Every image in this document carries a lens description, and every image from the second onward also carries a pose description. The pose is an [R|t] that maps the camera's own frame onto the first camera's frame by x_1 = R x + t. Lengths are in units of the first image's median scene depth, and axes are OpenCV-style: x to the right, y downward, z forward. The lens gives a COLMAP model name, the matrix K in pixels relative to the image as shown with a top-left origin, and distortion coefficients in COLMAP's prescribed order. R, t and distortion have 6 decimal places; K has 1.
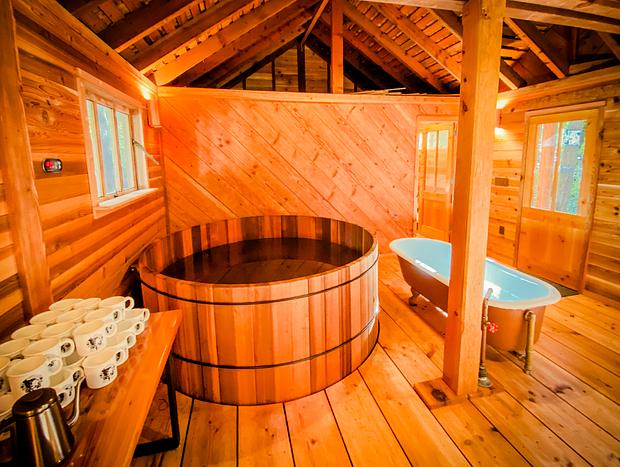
lens RADIAL K [[285.8, 0, 309.1], [0, 285.8, 199.3], [0, 0, 1]] dist [0.052958, -0.040917]
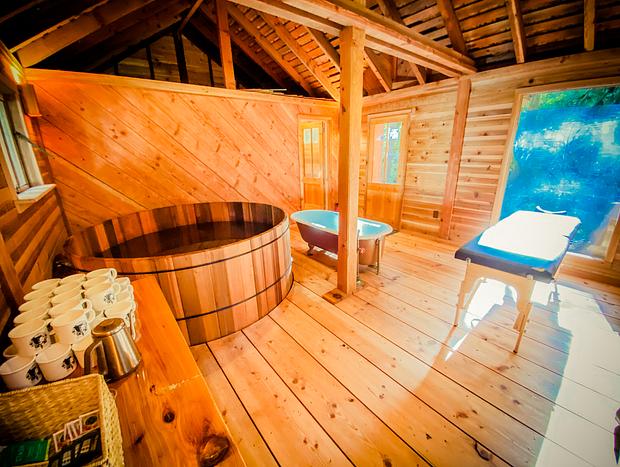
lens RADIAL K [[252.0, 0, 310.0], [0, 252.0, 233.5], [0, 0, 1]] dist [0.023356, -0.023133]
pose [[0.901762, -0.144344, 0.407419, -0.109839], [0.076838, 0.981111, 0.177528, 0.031066], [-0.425349, -0.128783, 0.895820, -0.081355]]
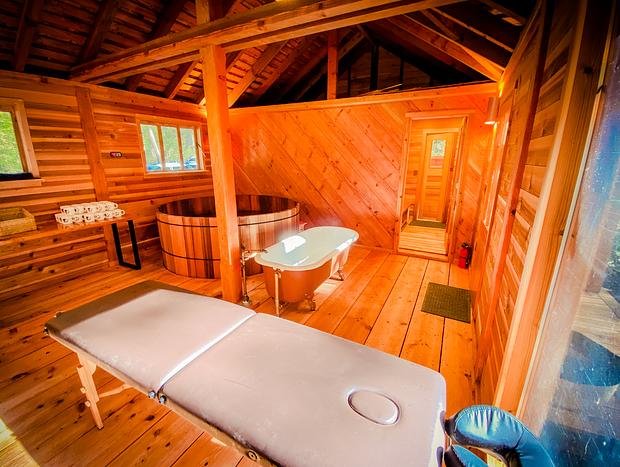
lens RADIAL K [[275.3, 0, 313.8], [0, 275.3, 235.9], [0, 0, 1]] dist [0.026102, -0.019844]
pose [[0.754010, 0.199164, -0.625941, 0.916143], [-0.113656, 0.978110, 0.174307, -0.013287], [0.646955, -0.060287, 0.760141, 0.070951]]
